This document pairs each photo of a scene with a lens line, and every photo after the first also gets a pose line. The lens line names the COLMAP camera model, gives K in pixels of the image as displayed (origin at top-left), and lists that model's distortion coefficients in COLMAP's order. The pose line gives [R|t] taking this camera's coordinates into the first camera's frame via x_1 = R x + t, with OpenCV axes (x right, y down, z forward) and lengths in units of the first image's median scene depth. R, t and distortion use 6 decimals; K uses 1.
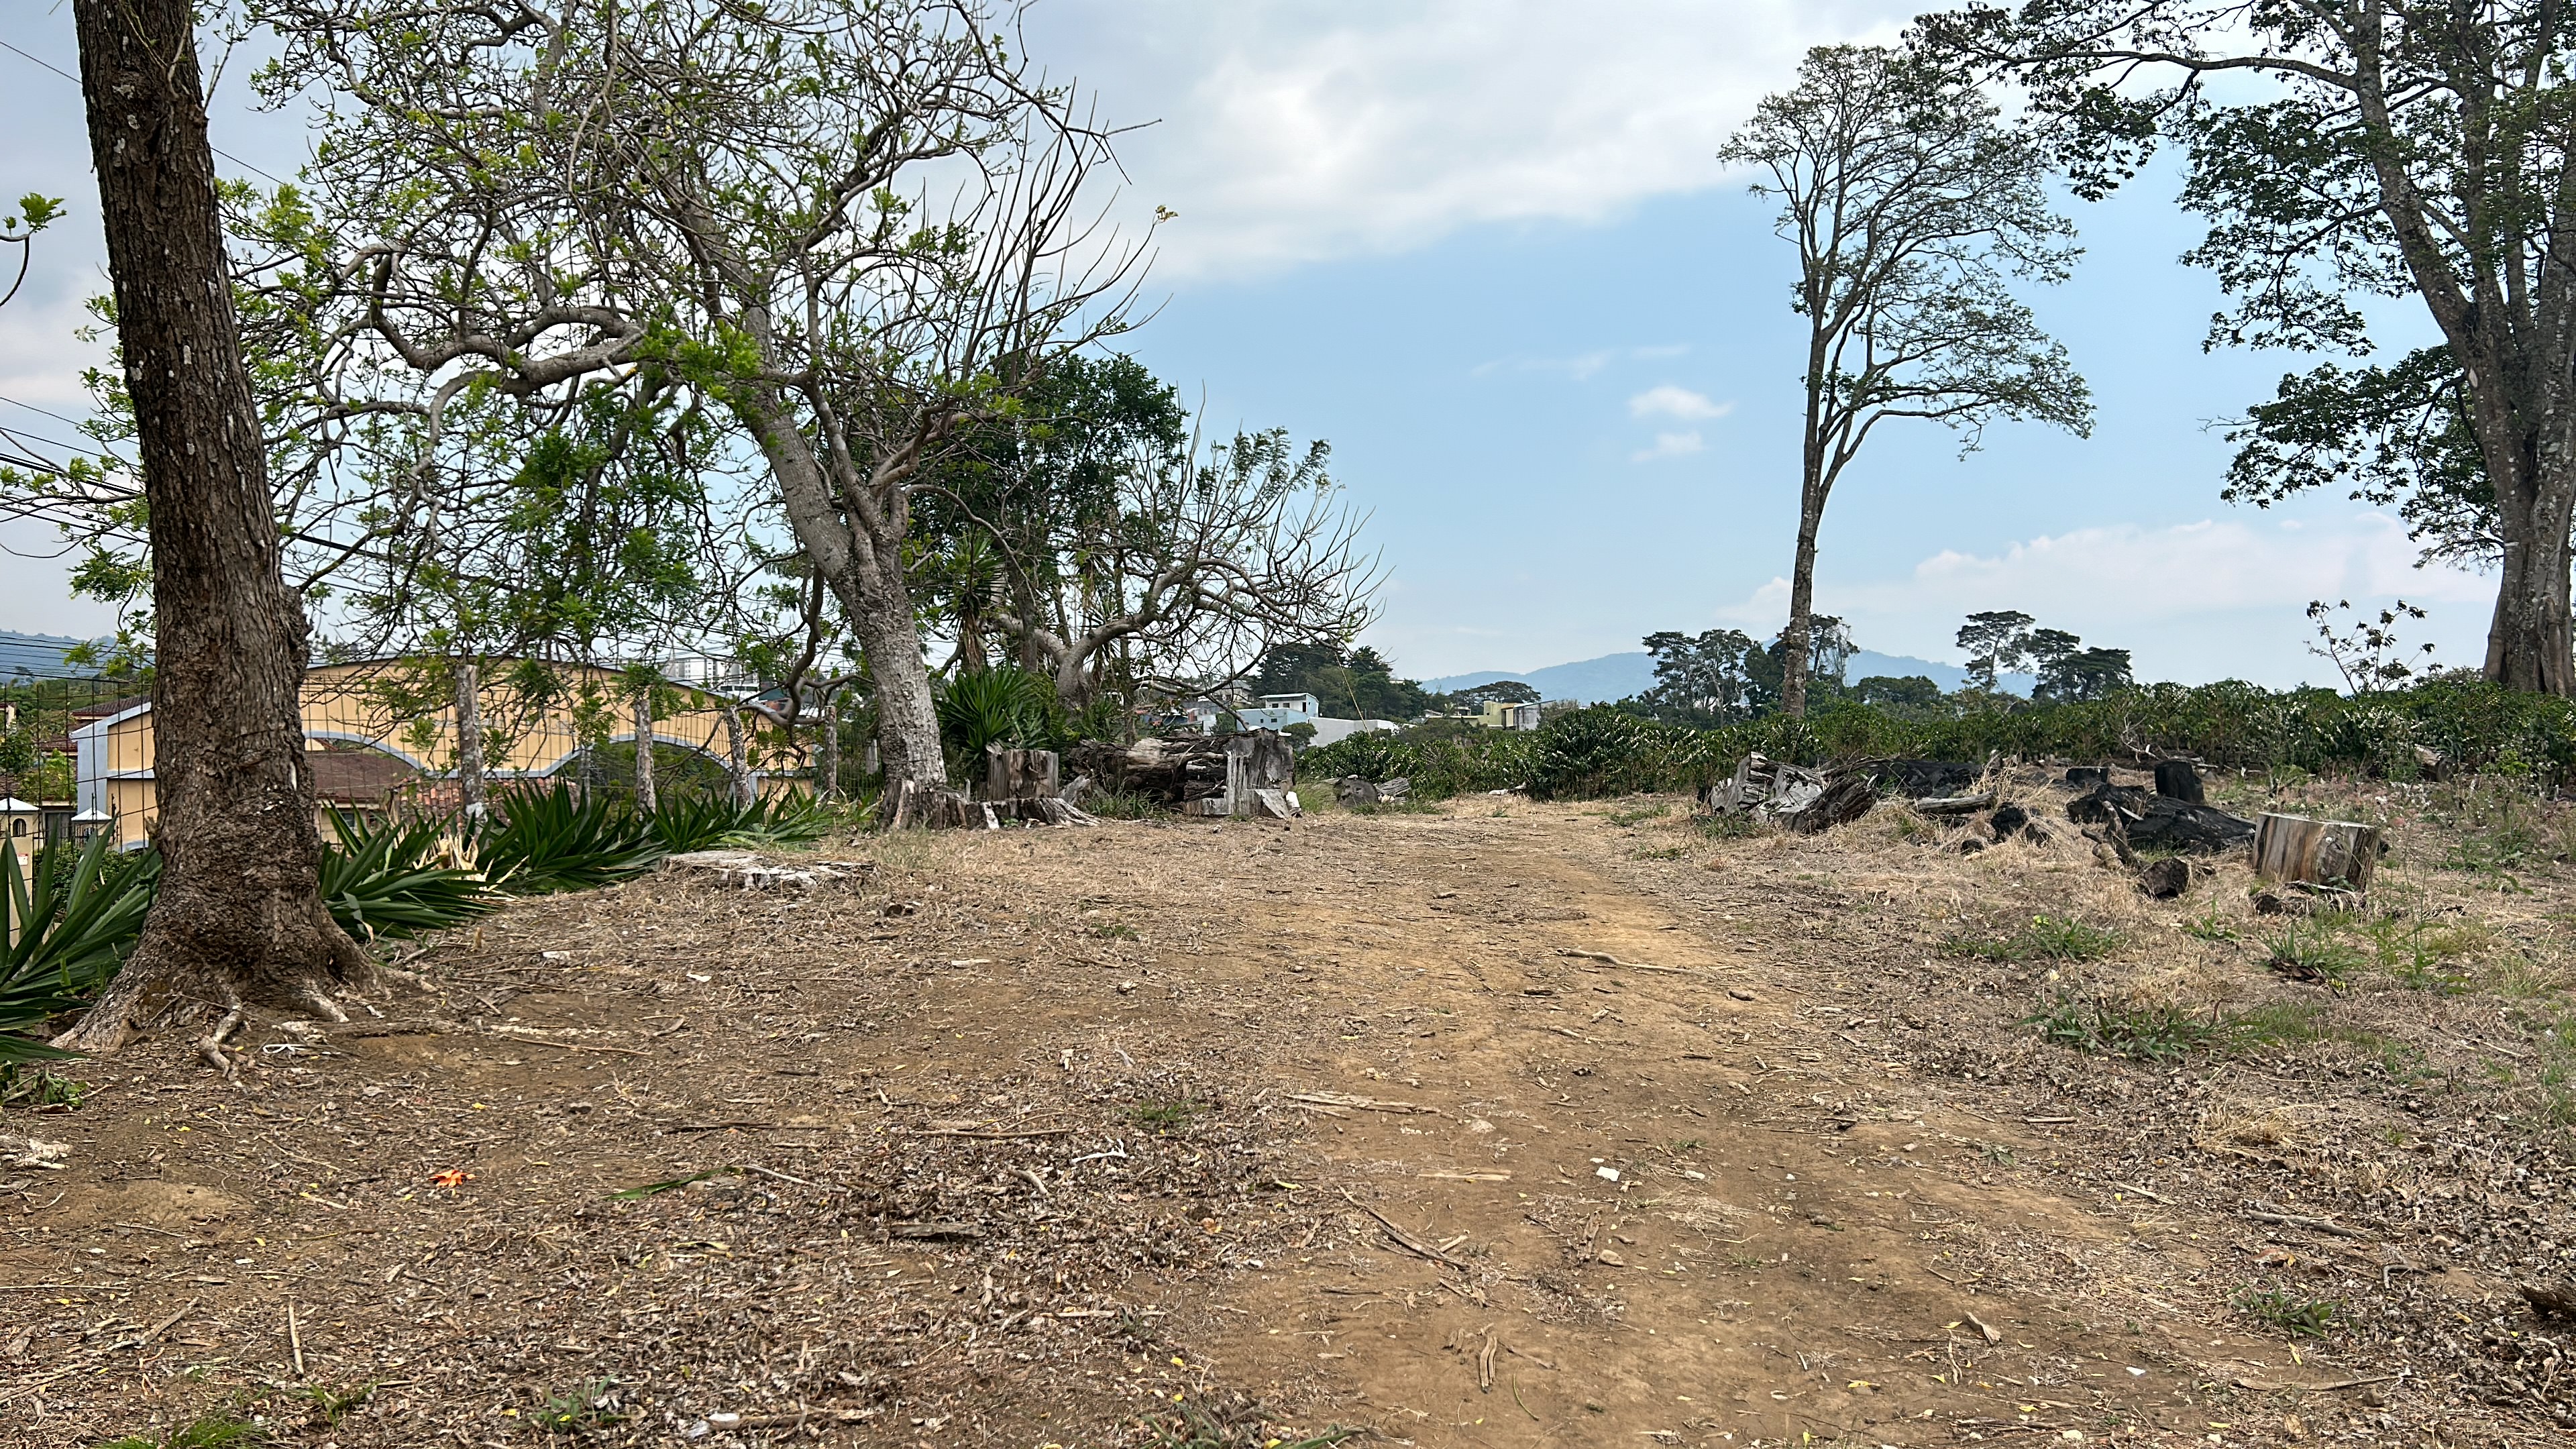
lens RADIAL K [[2172.7, 0, 1202.1], [0, 2172.7, 769.2], [0, 0, 1]] dist [0.123761, -0.214919]
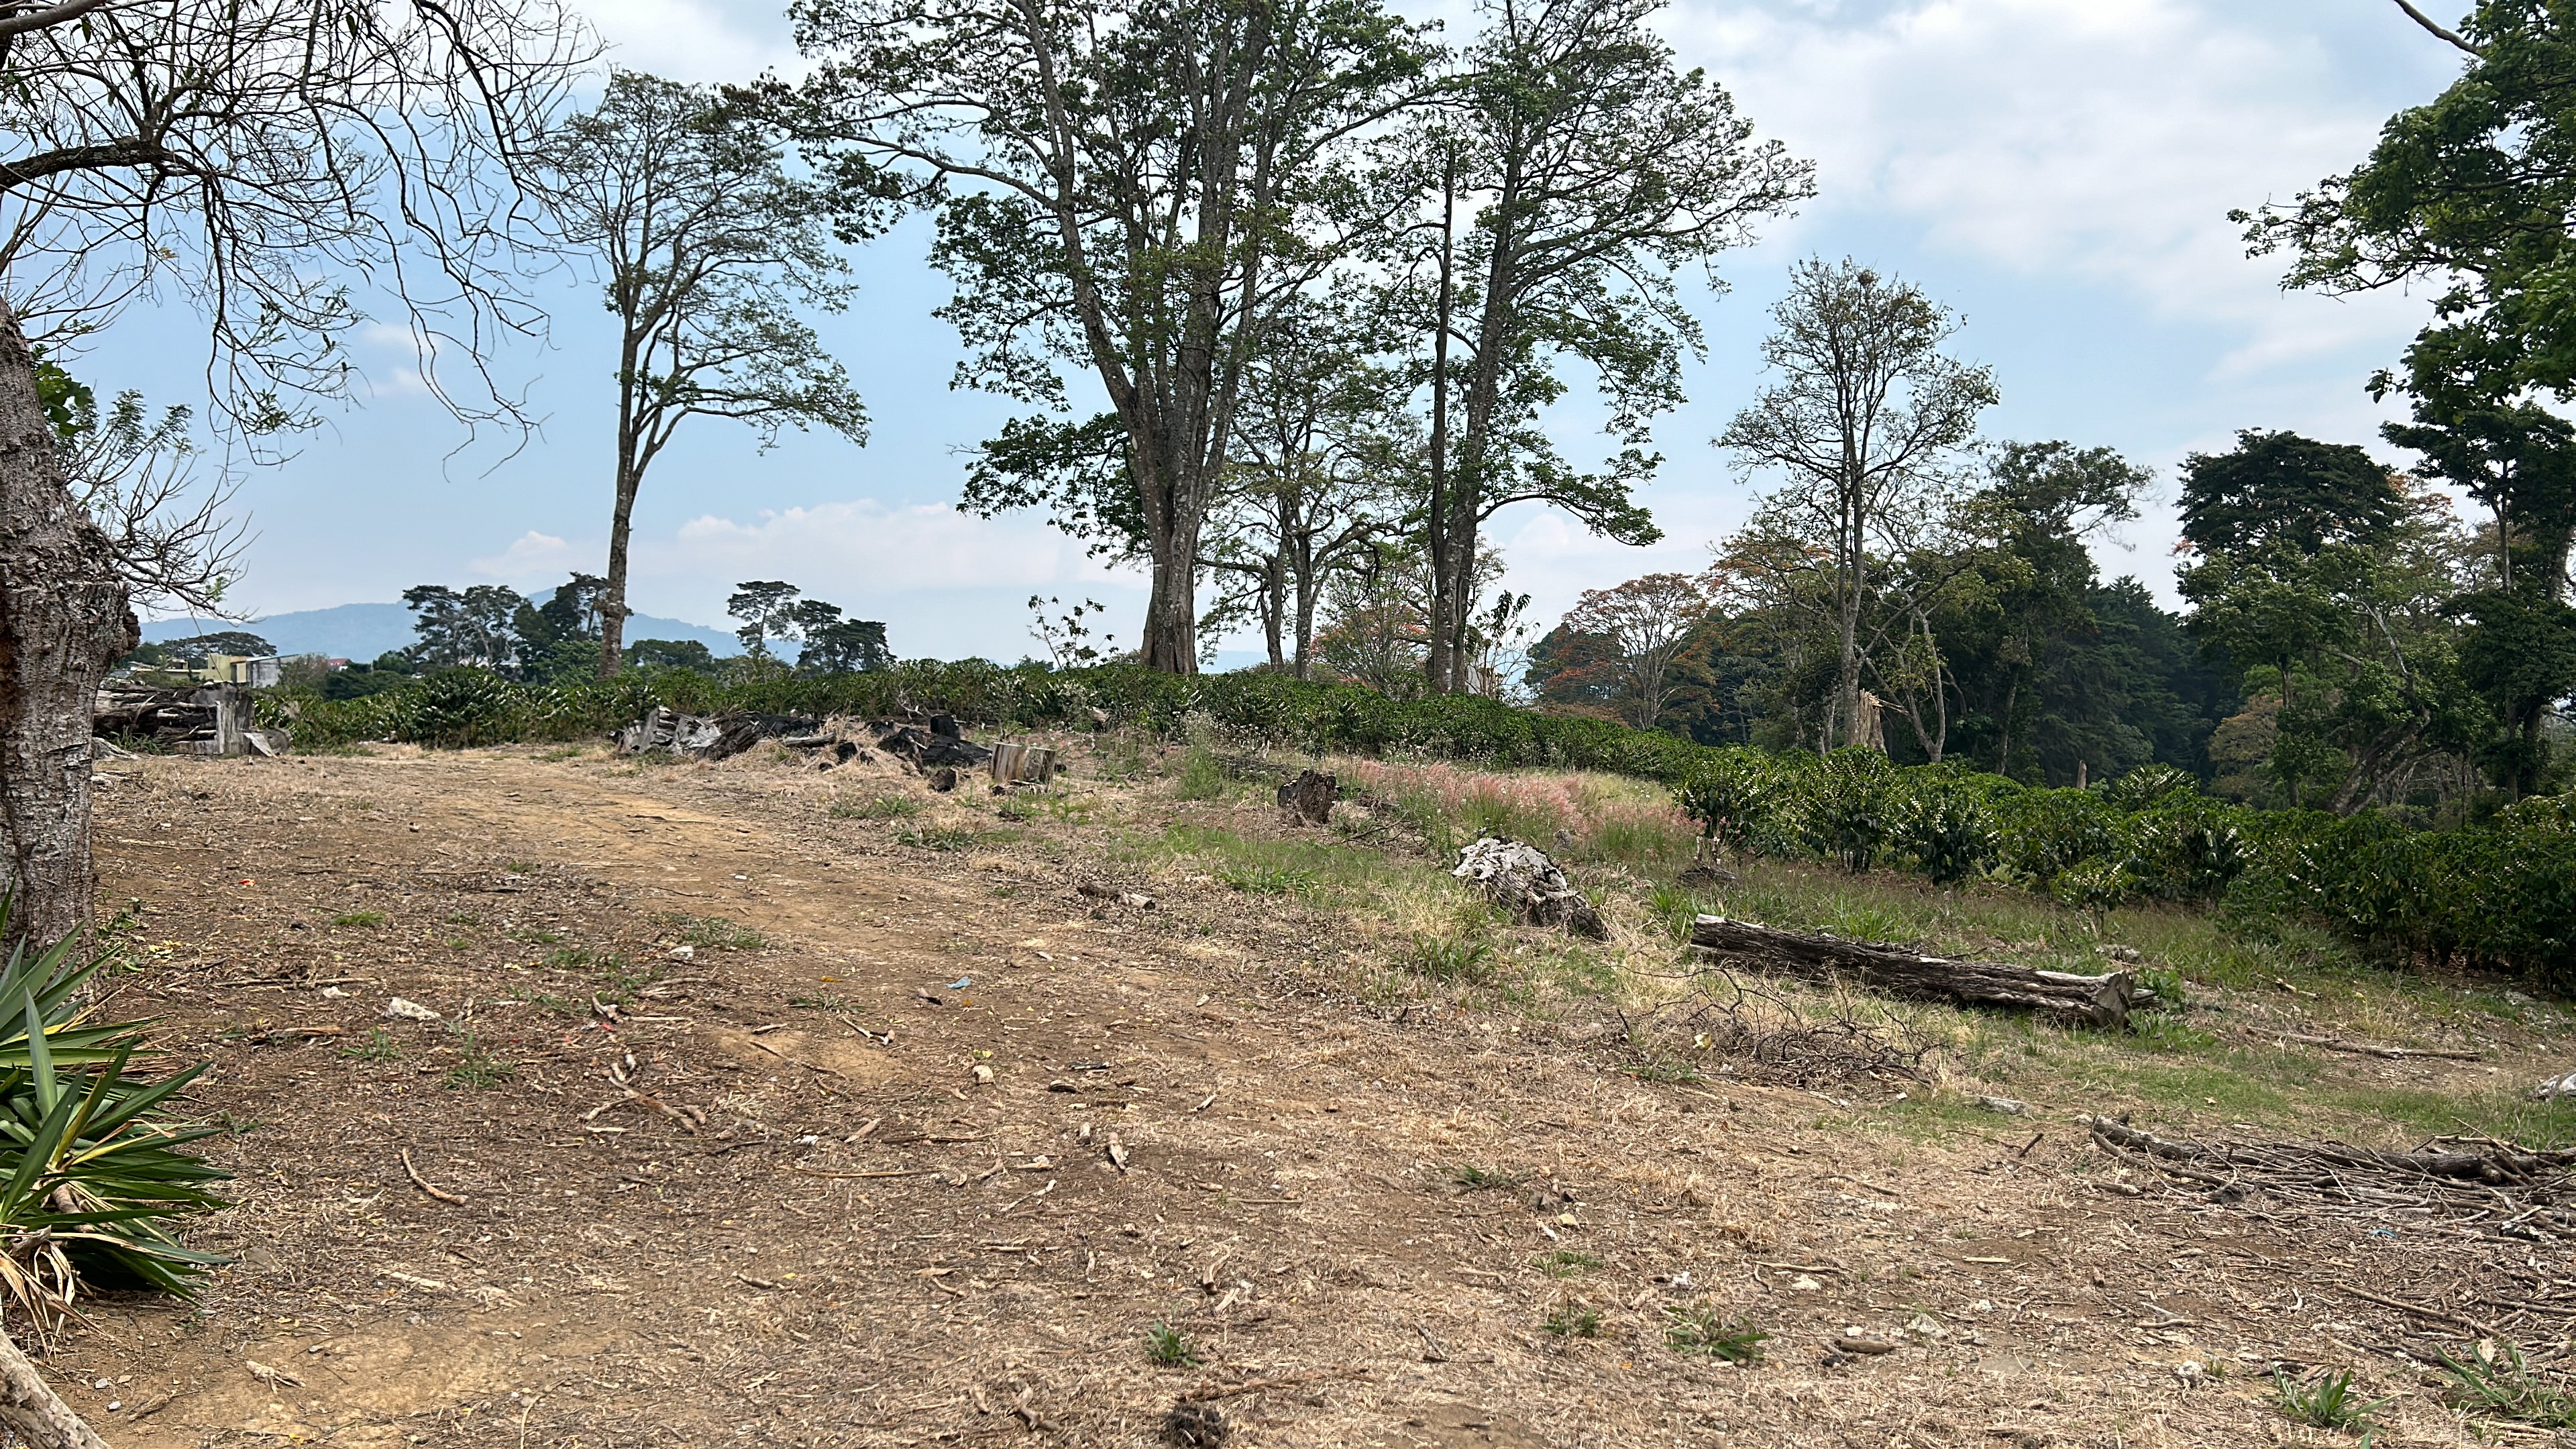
lens RADIAL K [[2219.0, 0, 1293.2], [0, 2219.0, 740.0], [0, 0, 1]] dist [0.329041, -0.773199]
pose [[0.836238, 0.000508, 0.548367, -0.070911], [-0.002270, 0.999994, 0.002535, 0.003354], [-0.548363, -0.003365, 0.836234, -0.147376]]
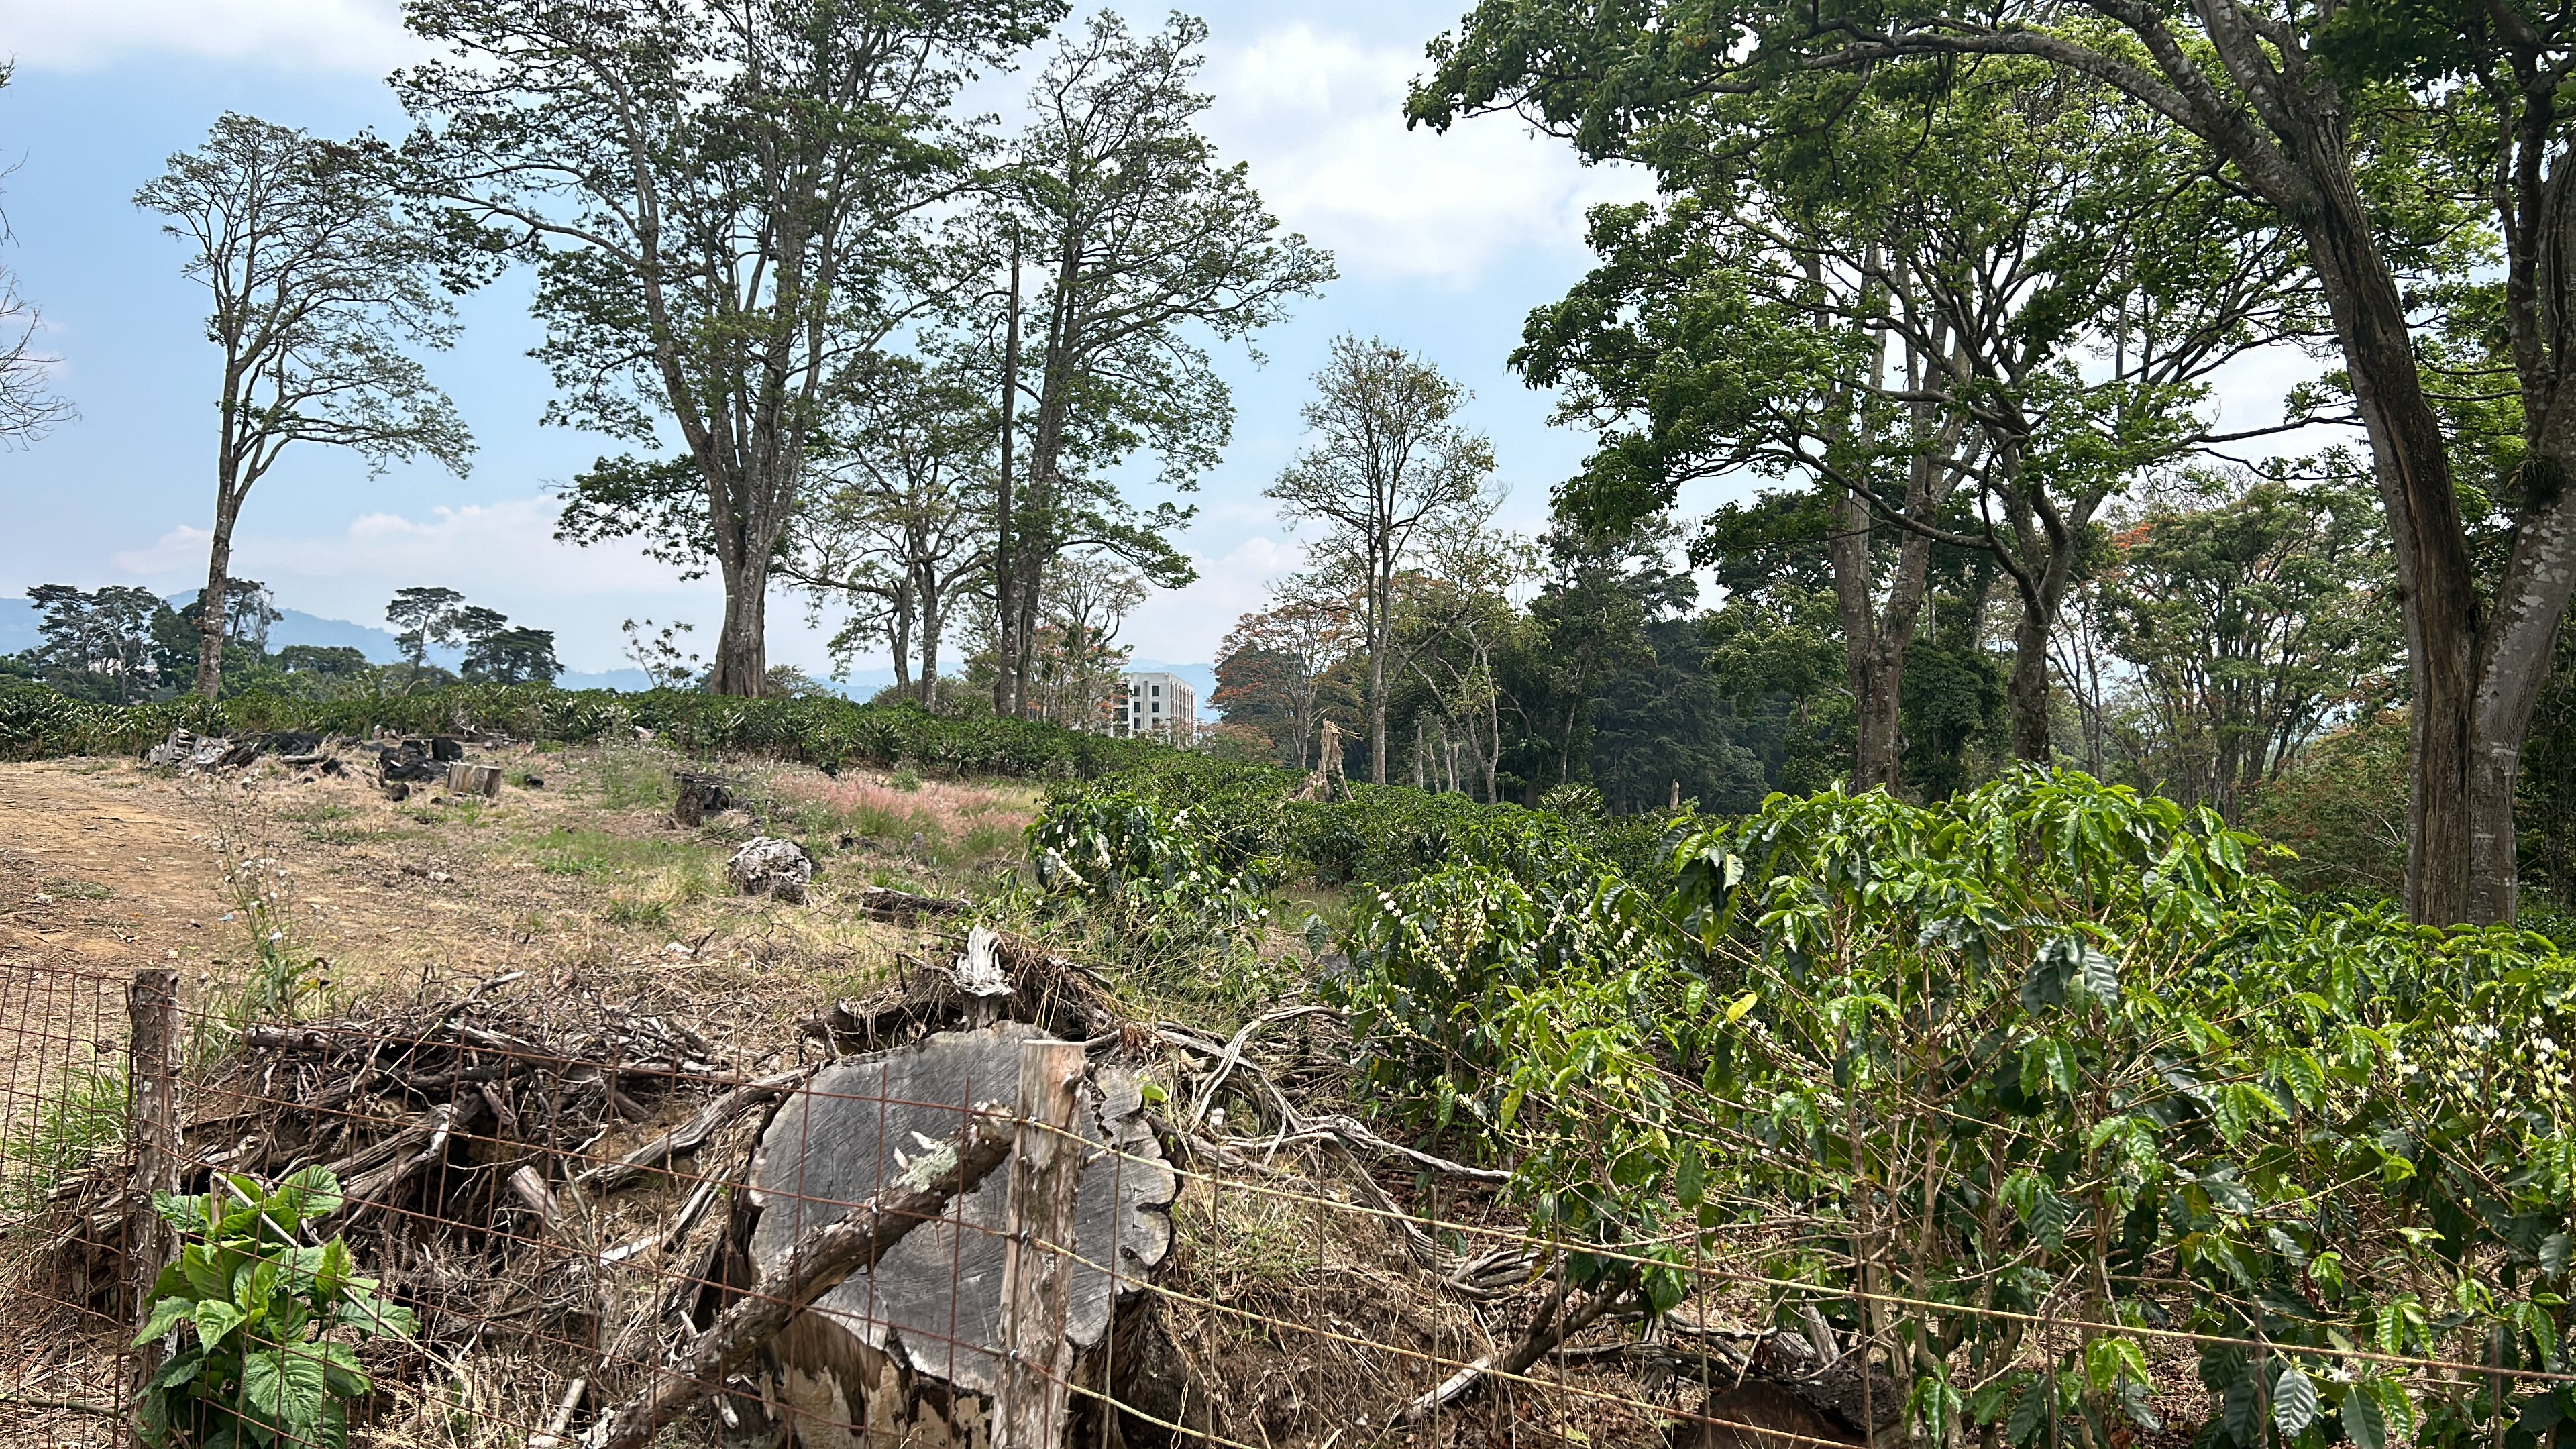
lens RADIAL K [[2301.3, 0, 1287.4], [0, 2301.3, 727.9], [0, 0, 1]] dist [0.137653, -0.074489]
pose [[0.769331, 0.015853, 0.638653, -0.085858], [-0.012097, 0.999874, -0.010247, 0.000114], [-0.638736, 0.000157, 0.769426, -0.318556]]
